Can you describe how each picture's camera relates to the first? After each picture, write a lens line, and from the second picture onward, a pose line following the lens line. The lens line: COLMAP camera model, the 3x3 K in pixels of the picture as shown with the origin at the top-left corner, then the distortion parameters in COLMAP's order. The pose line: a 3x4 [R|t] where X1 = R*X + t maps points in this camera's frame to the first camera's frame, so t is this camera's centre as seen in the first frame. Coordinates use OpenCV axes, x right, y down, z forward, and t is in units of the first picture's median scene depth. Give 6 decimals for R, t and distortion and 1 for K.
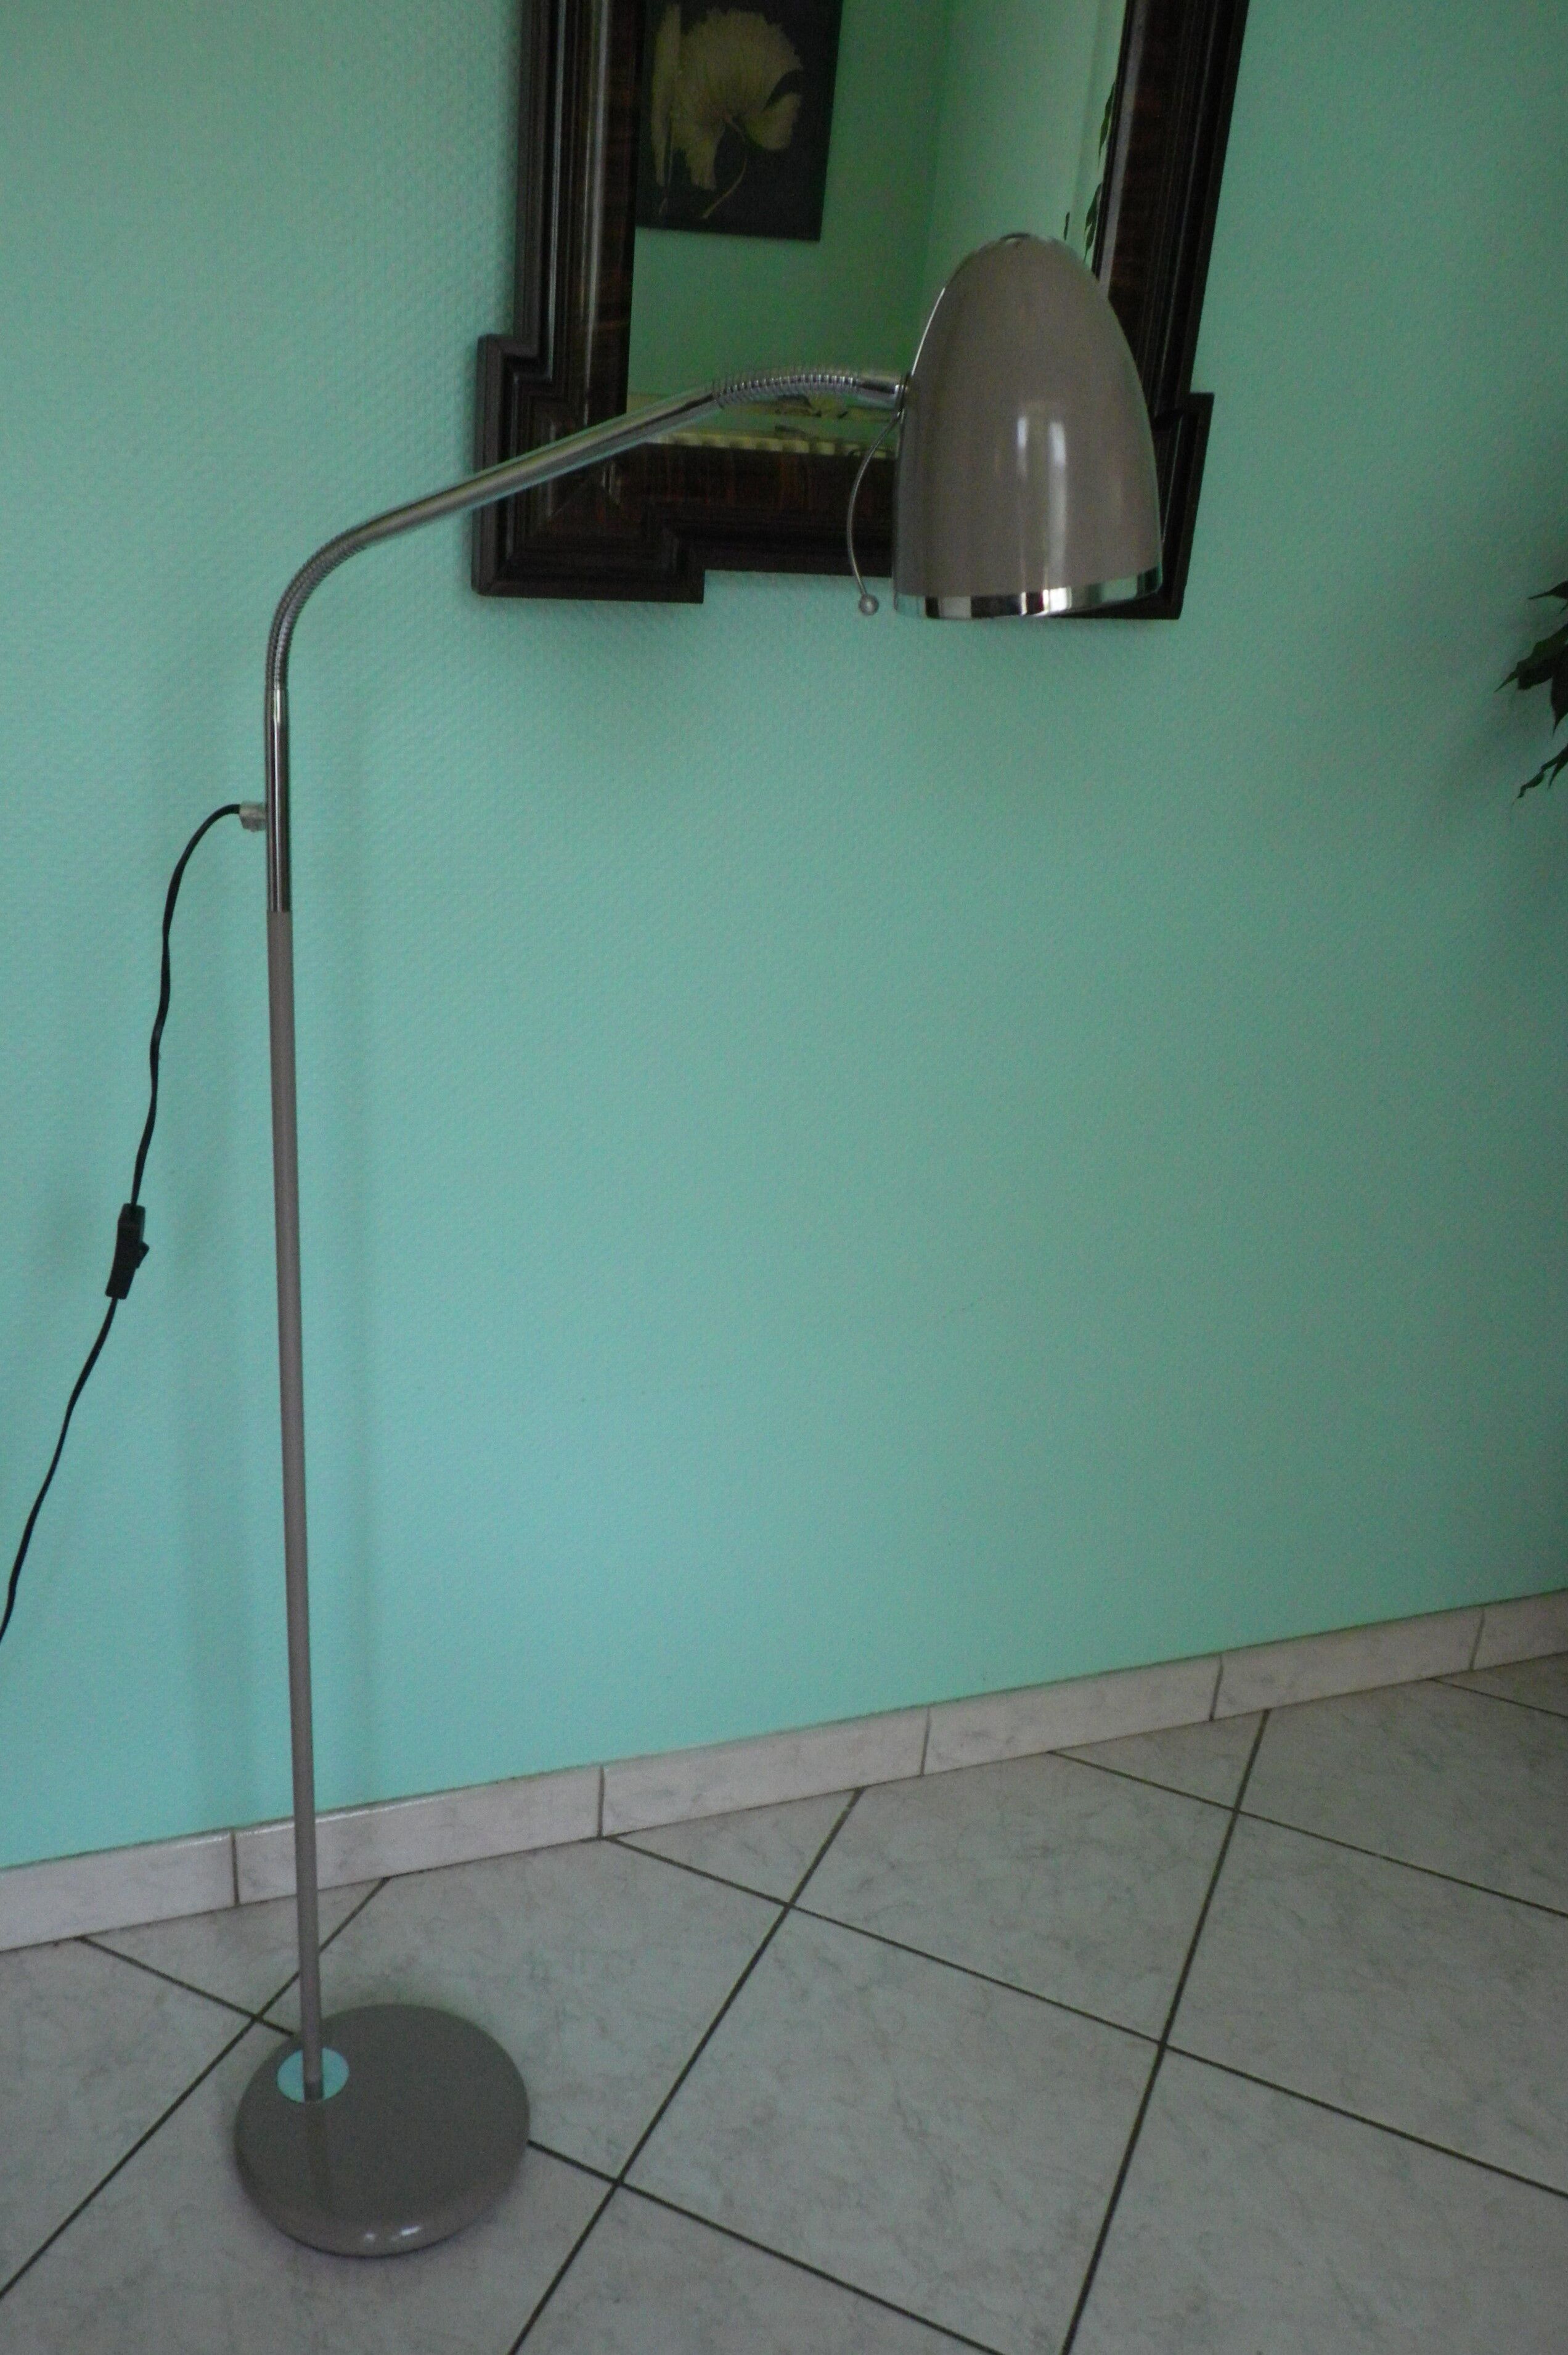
lens RADIAL K [[1890.6, 0, 653.3], [0, 1890.6, 1230.7], [0, 0, 1]] dist [-0.001877, 0.002300]
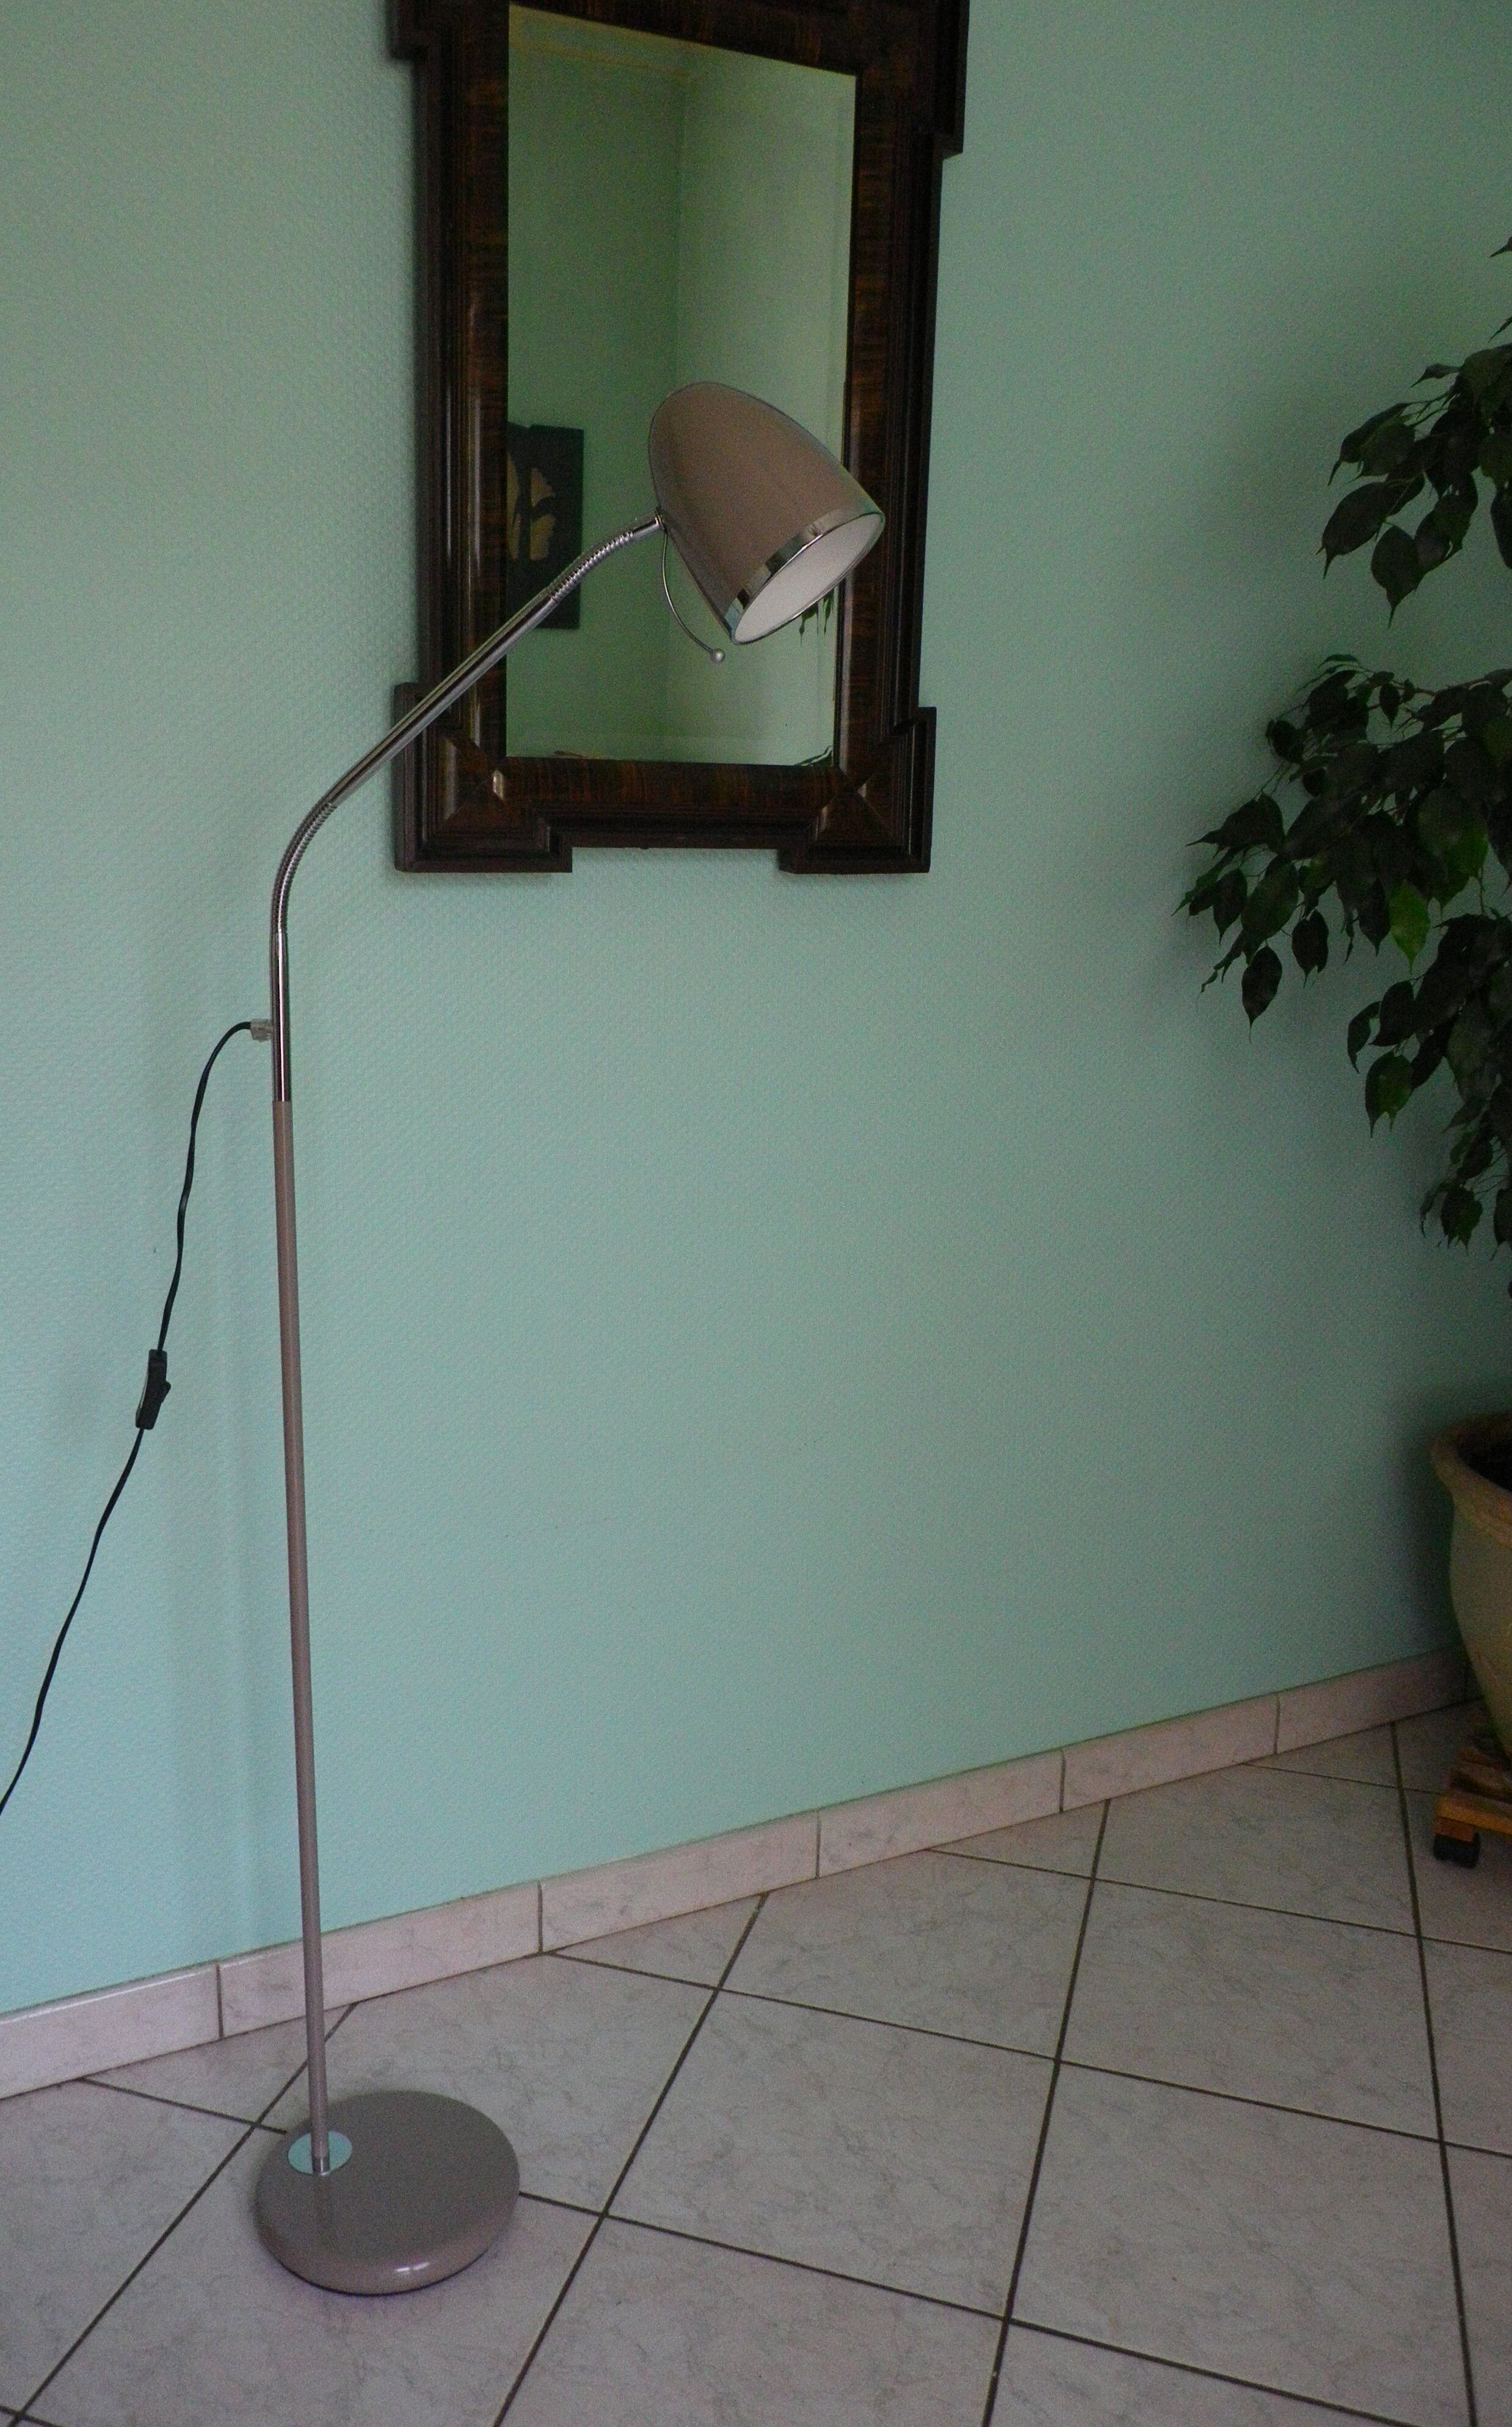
lens RADIAL K [[1871.2, 0, 608.2], [0, 1871.2, 1210.7], [0, 0, 1]] dist [-0.001327, 0.001029]
pose [[0.992788, -0.067620, 0.098996, -0.074665], [0.084846, 0.979687, -0.181697, 0.106343], [-0.084699, 0.188786, 0.978359, -0.173814]]
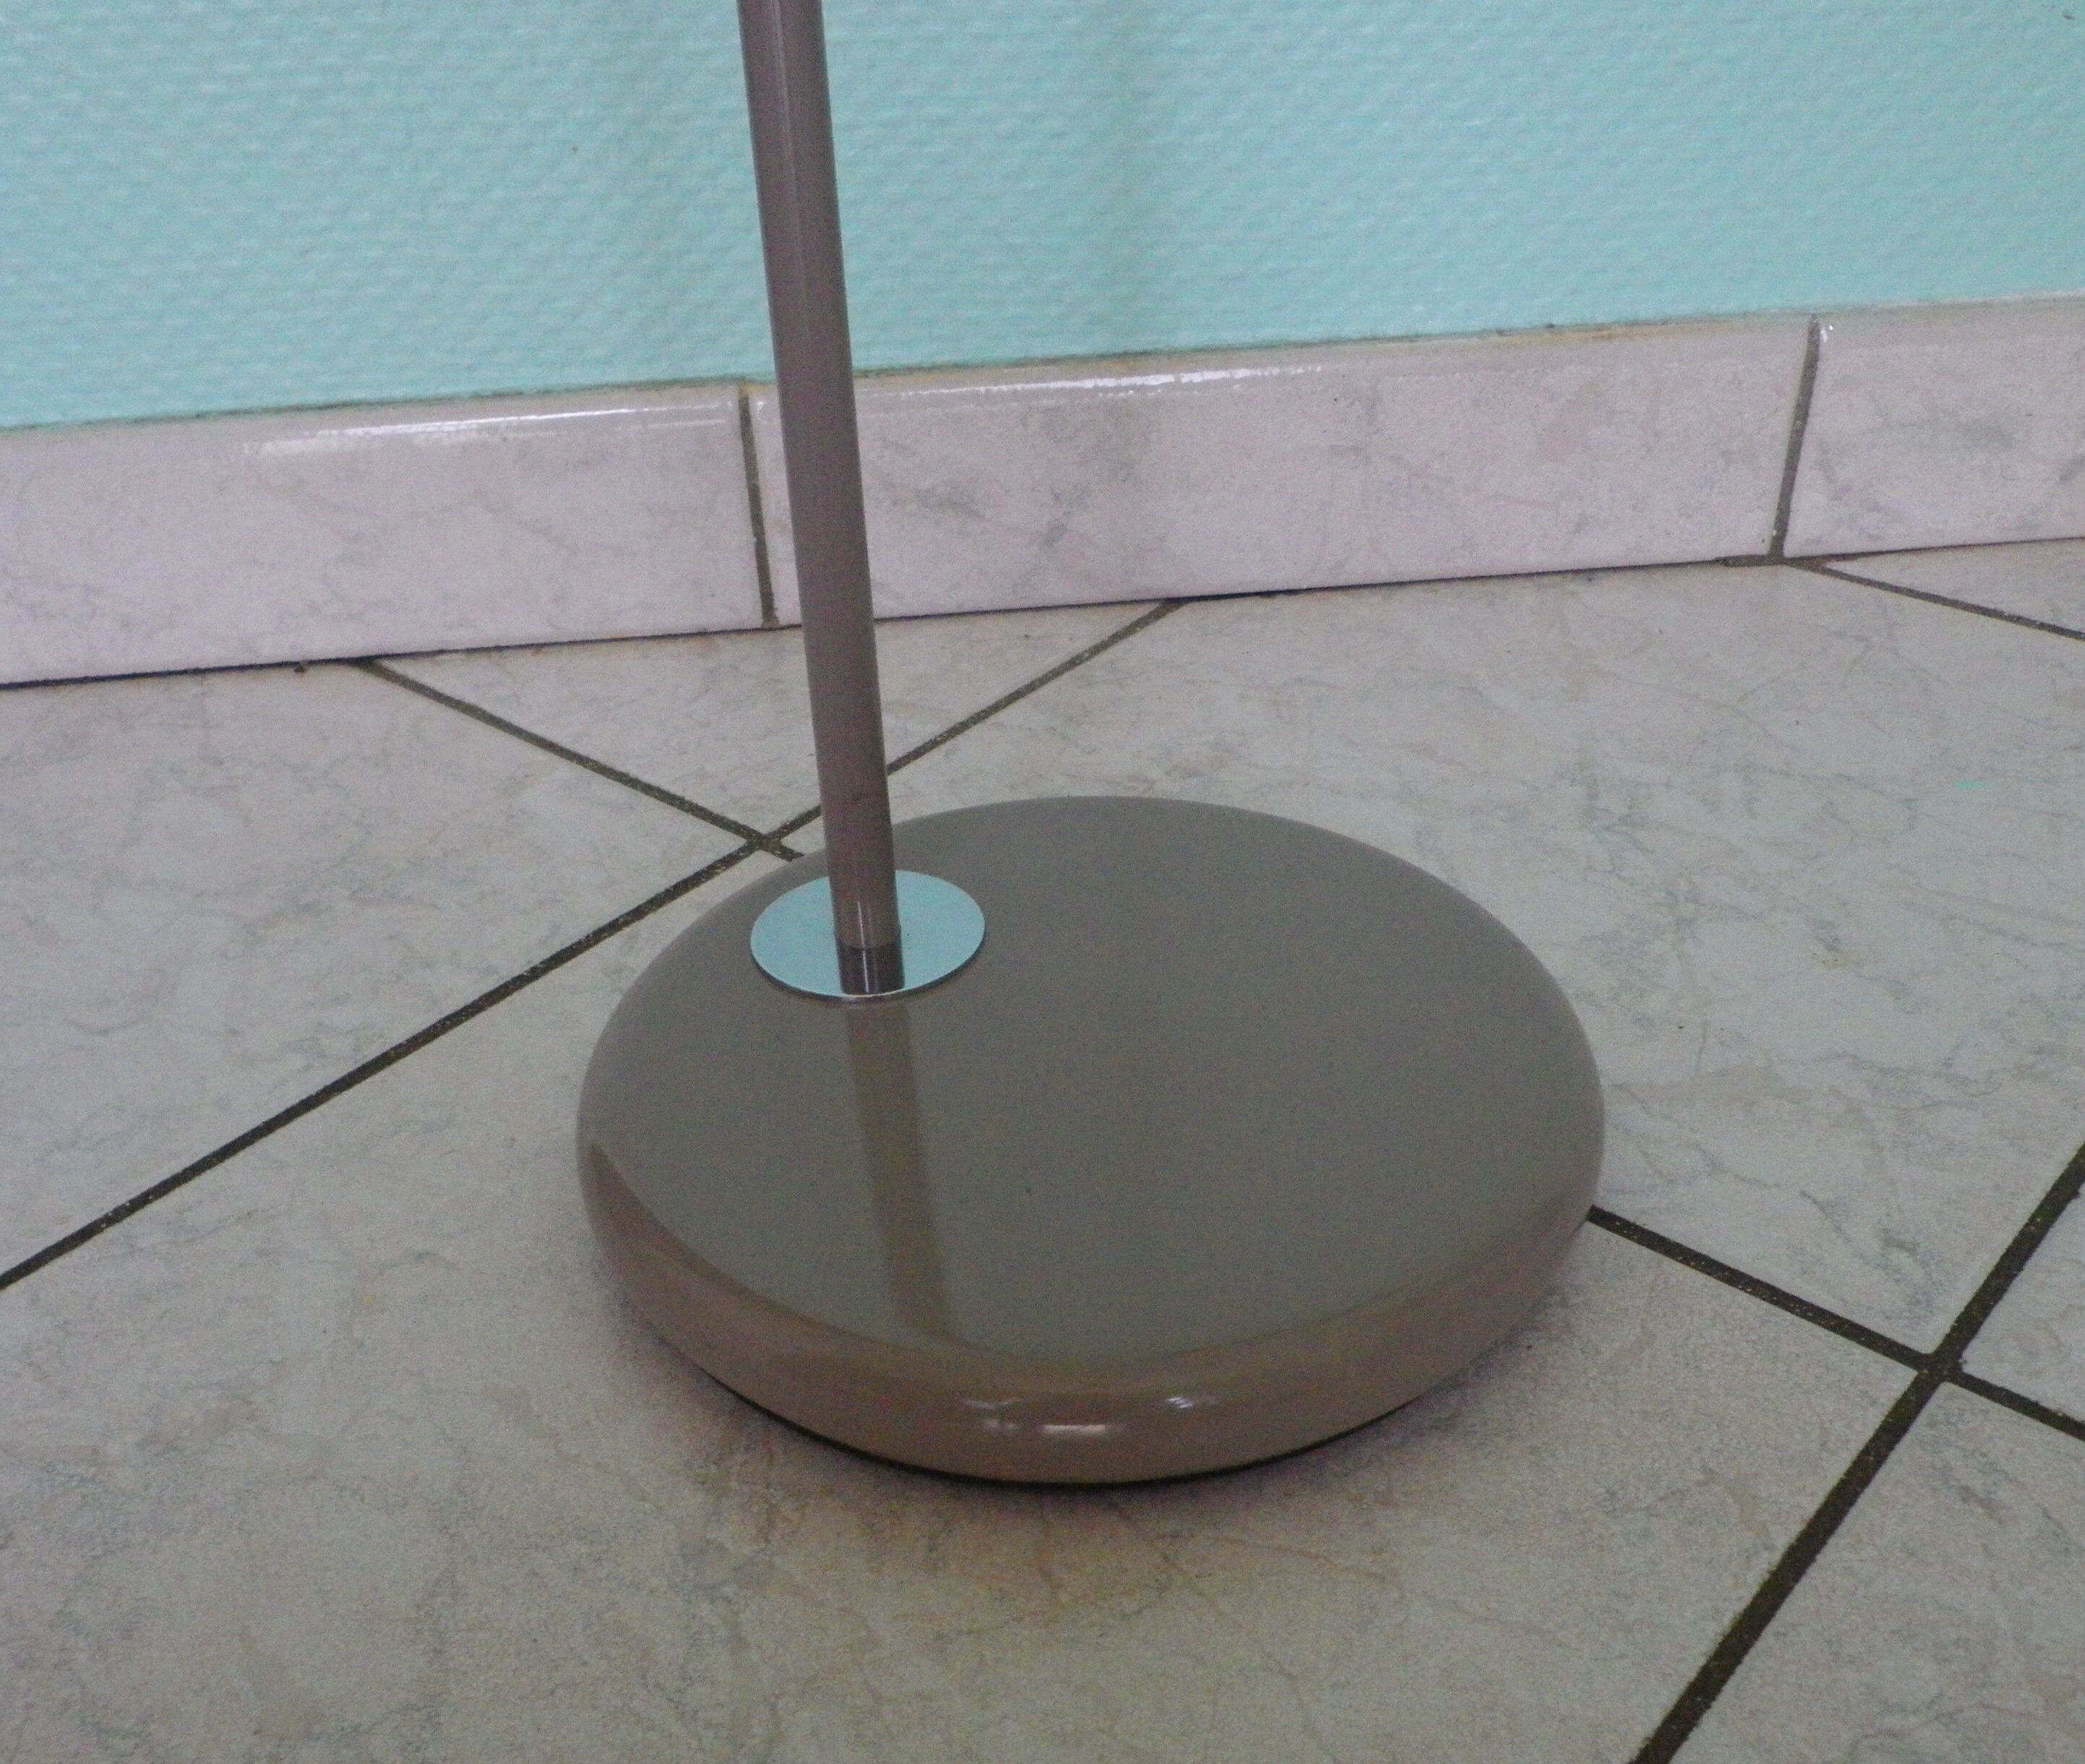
lens RADIAL K [[2207.3, 0, 972.8], [0, 2207.3, 1104.5], [0, 0, 1]] dist [-0.022854, -0.019570]
pose [[0.962289, 0.087230, -0.257665, -0.063692], [-0.013721, 0.961552, 0.274280, 0.337387], [0.271684, -0.260401, 0.926487, 0.601612]]
